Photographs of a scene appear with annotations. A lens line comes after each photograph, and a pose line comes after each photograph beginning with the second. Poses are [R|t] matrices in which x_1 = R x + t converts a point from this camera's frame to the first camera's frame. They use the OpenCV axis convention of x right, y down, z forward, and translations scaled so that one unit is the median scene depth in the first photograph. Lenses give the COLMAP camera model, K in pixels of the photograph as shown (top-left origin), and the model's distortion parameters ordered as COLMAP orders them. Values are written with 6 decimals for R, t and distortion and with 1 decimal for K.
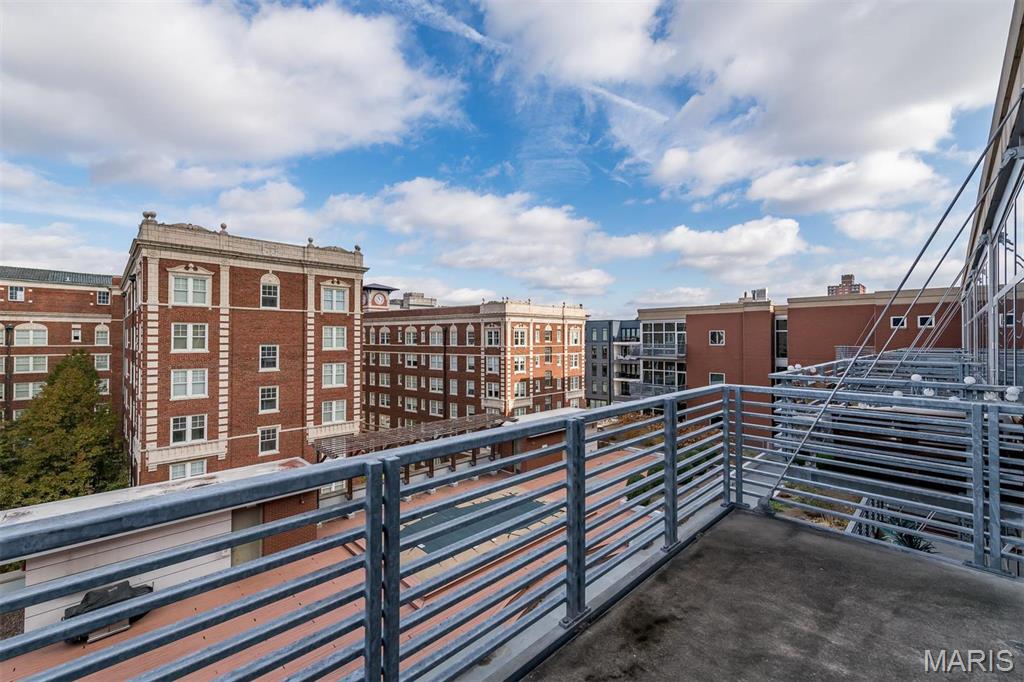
lens RADIAL K [[416.6, 0, 514.3], [0, 416.6, 336.4], [0, 0, 1]] dist [0.001914, -0.000030]
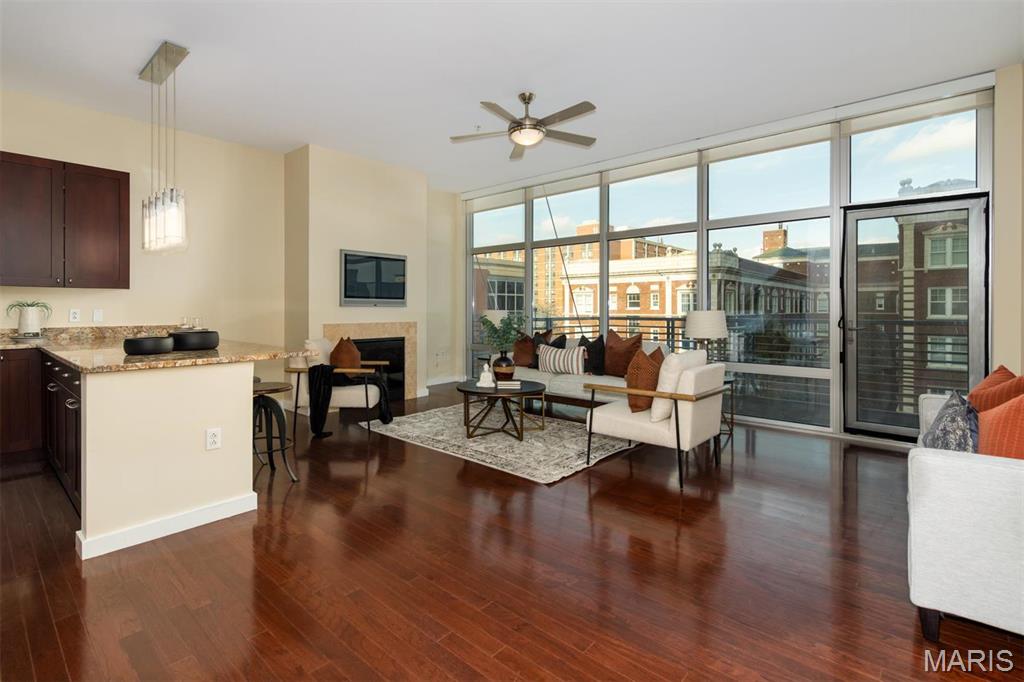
lens RADIAL K [[486.3, 0, 494.6], [0, 486.3, 309.4], [0, 0, 1]] dist [0.001848, -0.000154]
pose [[0.049138, 0.000730, -0.998792, 0.158721], [0.005506, 0.999984, 0.001001, 0.006960], [0.998777, -0.005548, 0.049133, -0.037098]]
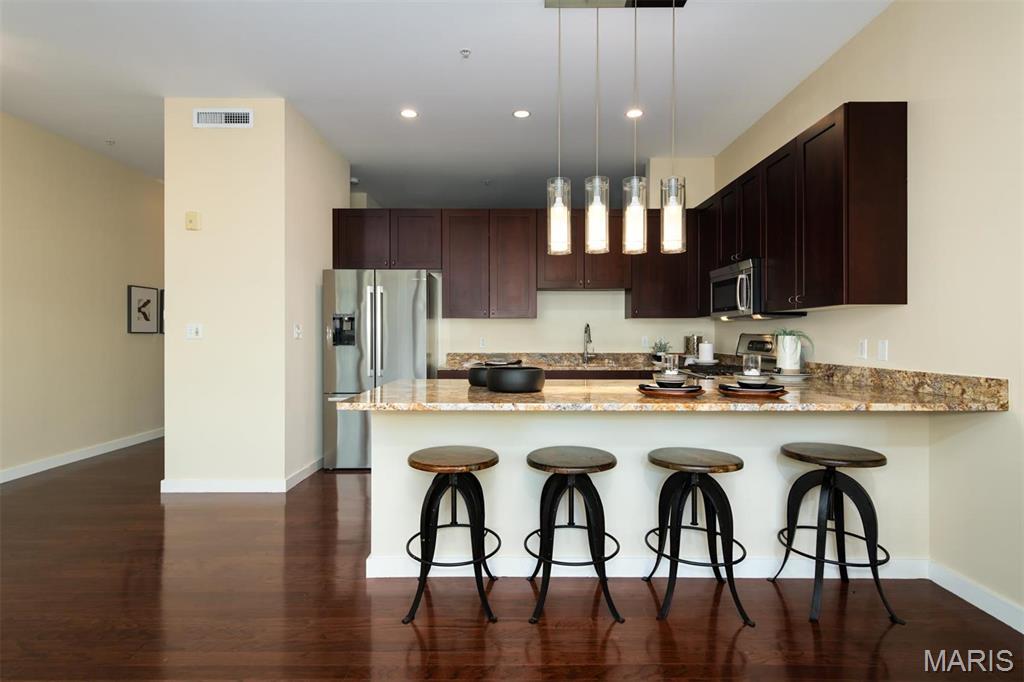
lens RADIAL K [[511.3, 0, 512.9], [0, 511.3, 334.7], [0, 0, 1]] dist [0.014319, -0.000086]
pose [[-0.712363, -0.002587, 0.701807, 0.040121], [-0.007166, 0.999968, -0.003588, 0.006551], [-0.701775, -0.007586, -0.712358, -0.036359]]
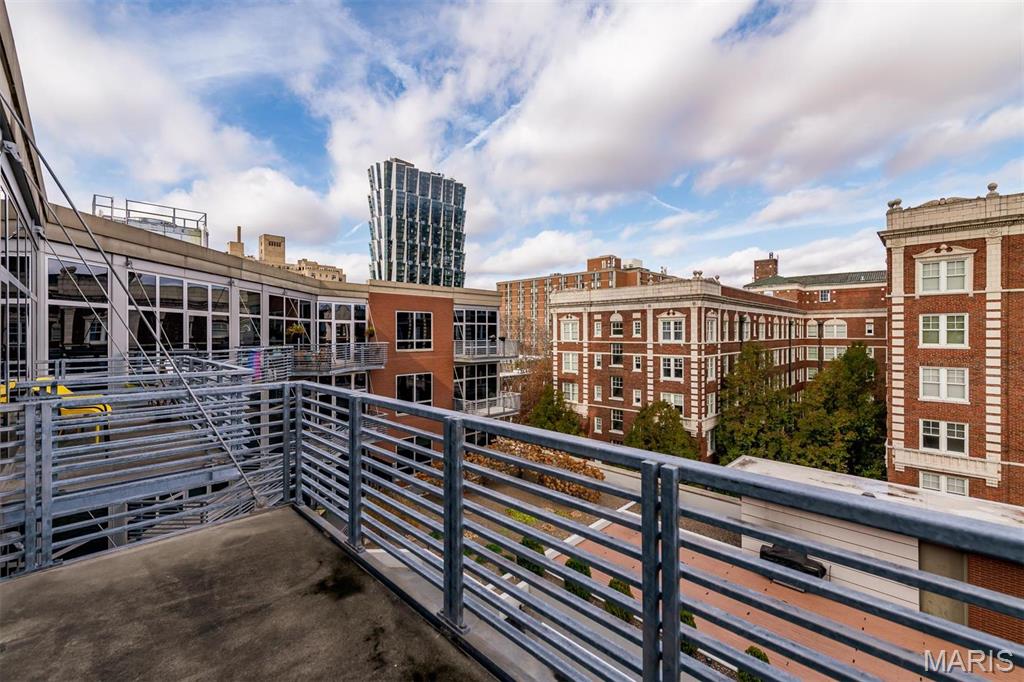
lens RADIAL K [[422.5, 0, 508.3], [0, 422.5, 333.6], [0, 0, 1]] dist [0.011018, -0.000300]
pose [[0.011910, 0.000023, -0.999929, 0.058984], [0.008967, 0.999960, 0.000130, 0.000418], [0.999889, -0.008968, 0.011910, 0.058484]]
